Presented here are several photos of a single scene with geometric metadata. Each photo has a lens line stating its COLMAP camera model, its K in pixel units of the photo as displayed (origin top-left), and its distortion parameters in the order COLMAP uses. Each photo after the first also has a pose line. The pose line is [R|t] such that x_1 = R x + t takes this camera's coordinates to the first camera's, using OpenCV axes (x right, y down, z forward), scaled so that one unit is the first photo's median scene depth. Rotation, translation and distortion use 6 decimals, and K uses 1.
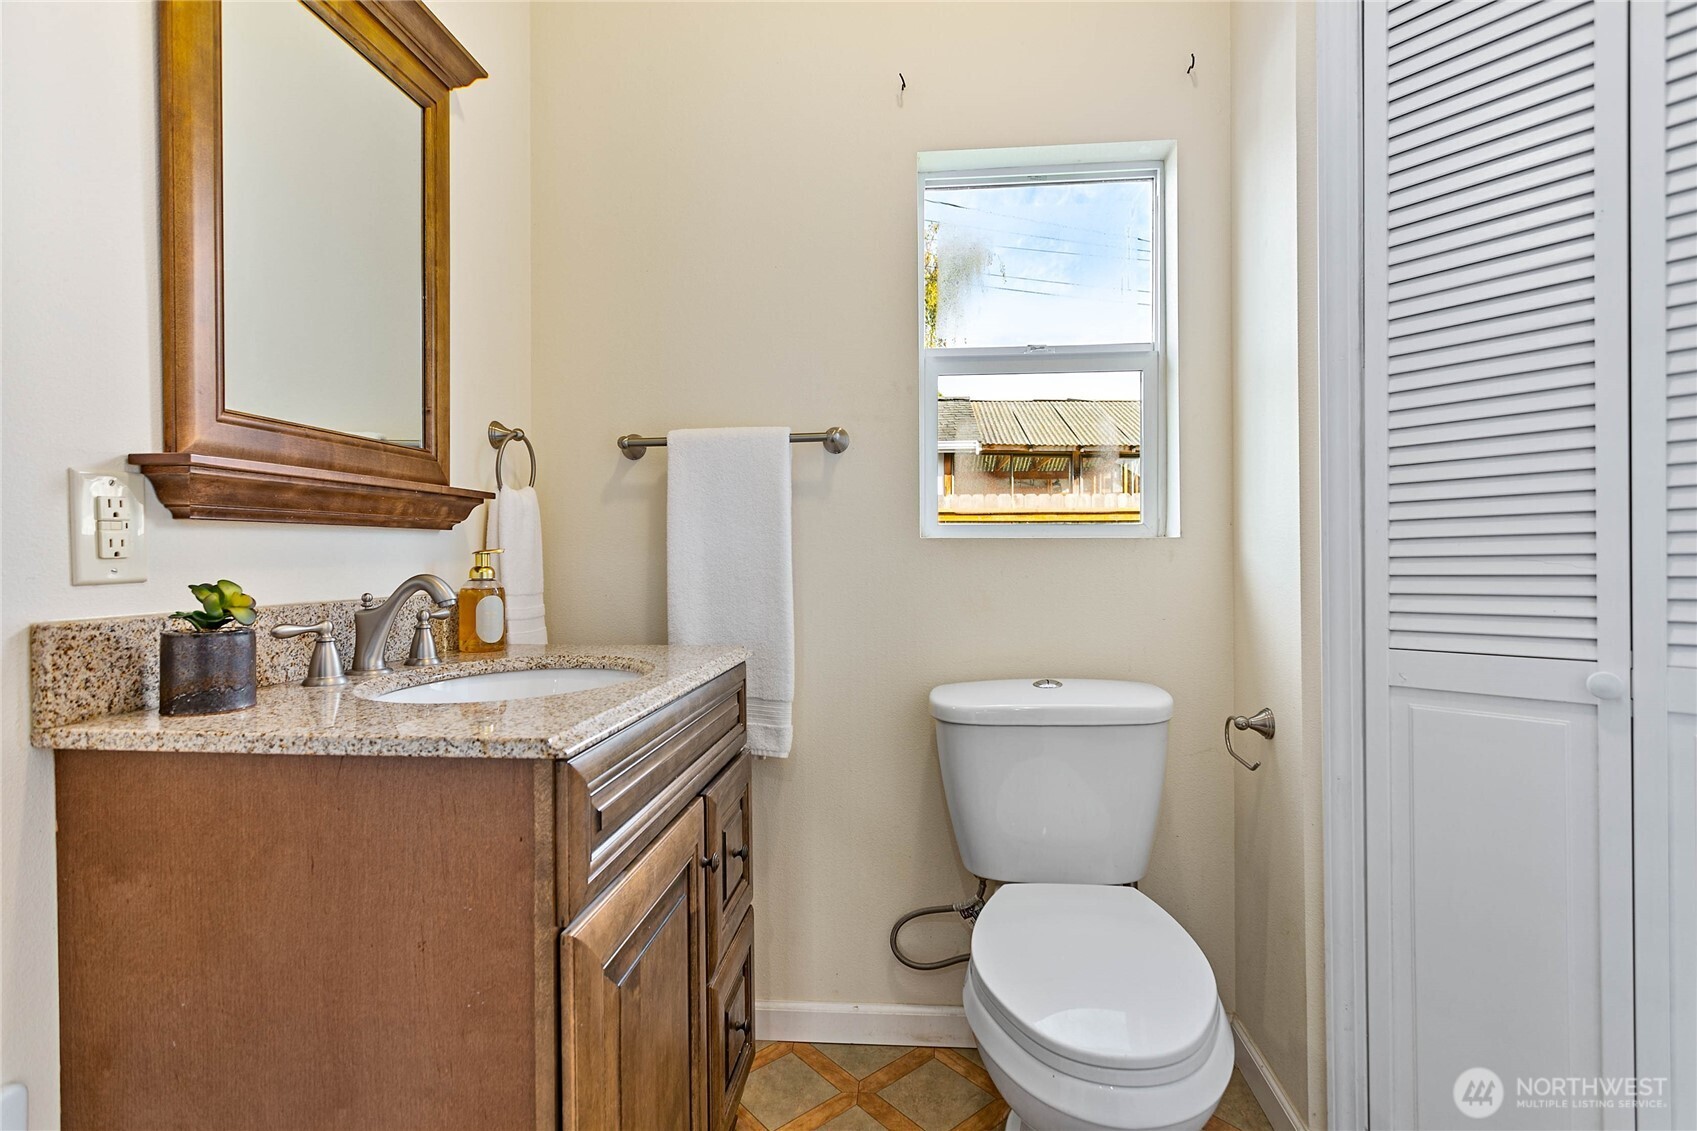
lens RADIAL K [[802.4, 0, 846.1], [0, 802.4, 558.0], [0, 0, 1]] dist [0.002073, 0.000188]
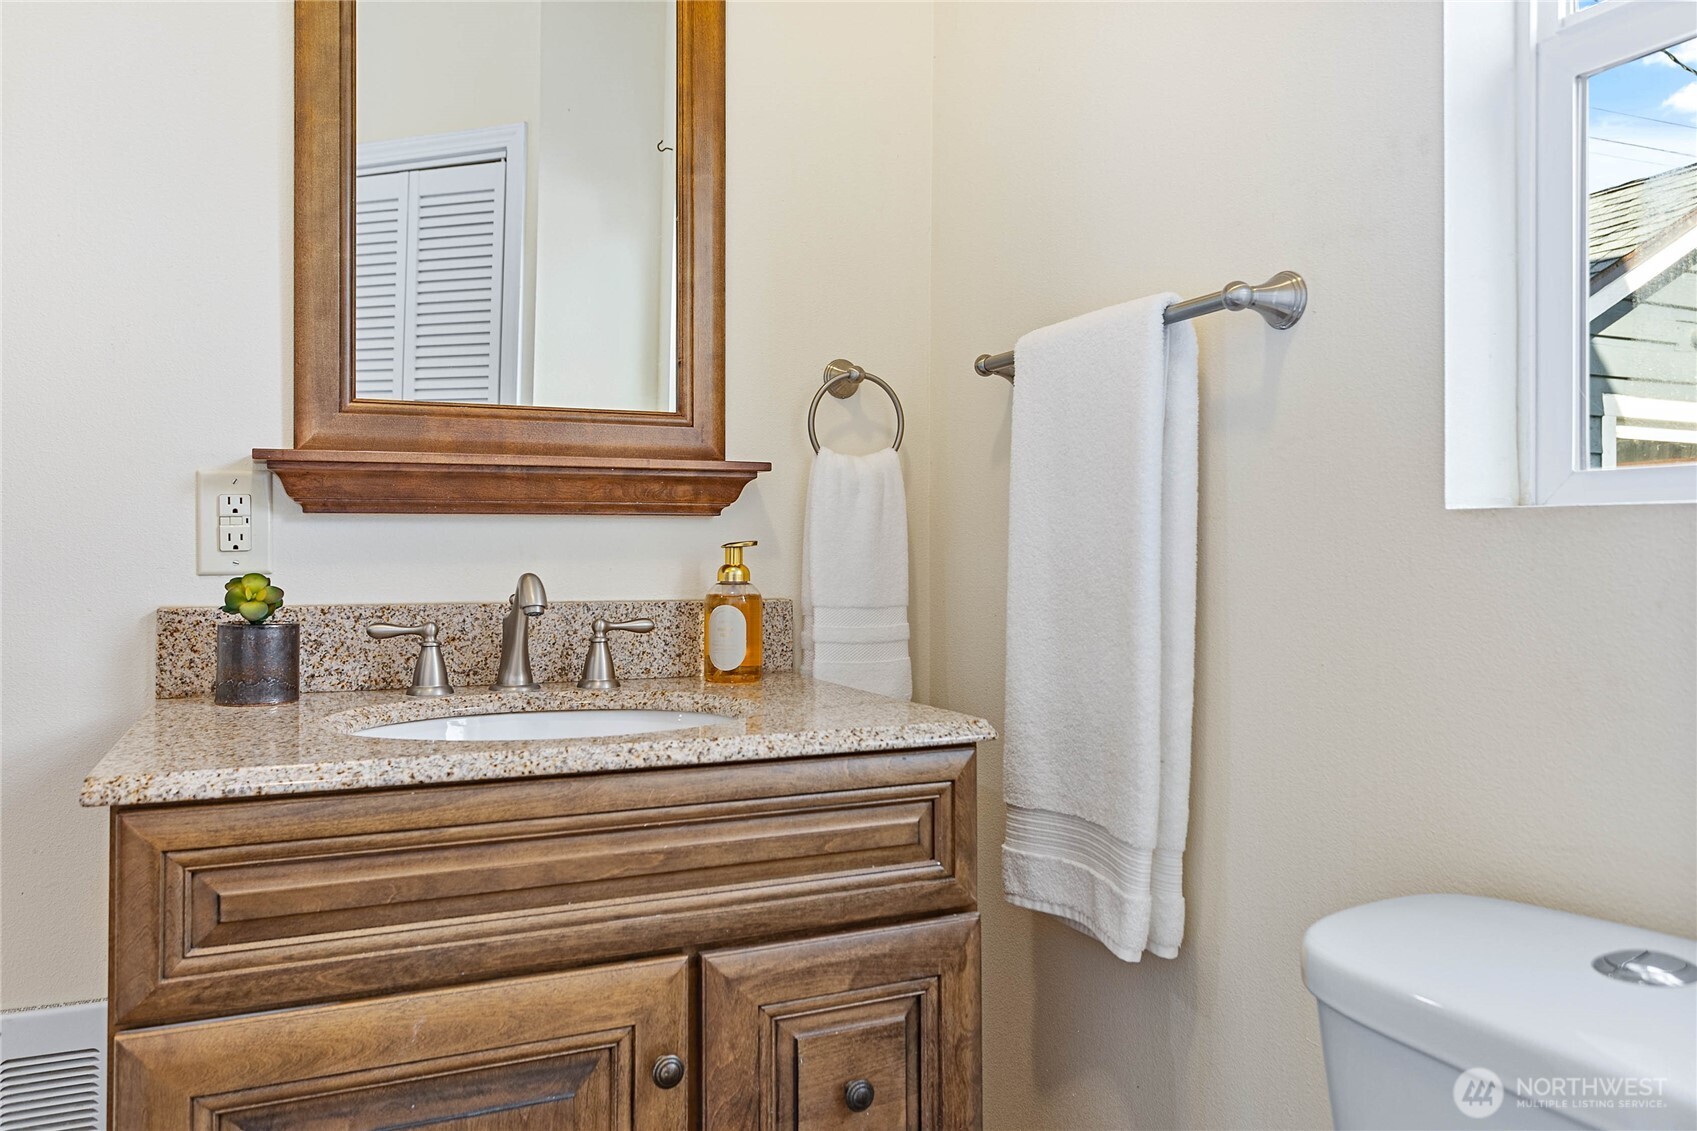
lens RADIAL K [[1225.9, 0, 849.8], [0, 1225.9, 539.1], [0, 0, 1]] dist [-0.000423, 0.001229]
pose [[0.511301, -0.000906, -0.859401, 0.768064], [-0.007104, 0.999961, -0.005281, -0.010851], [0.859372, 0.008805, 0.511275, 0.718041]]
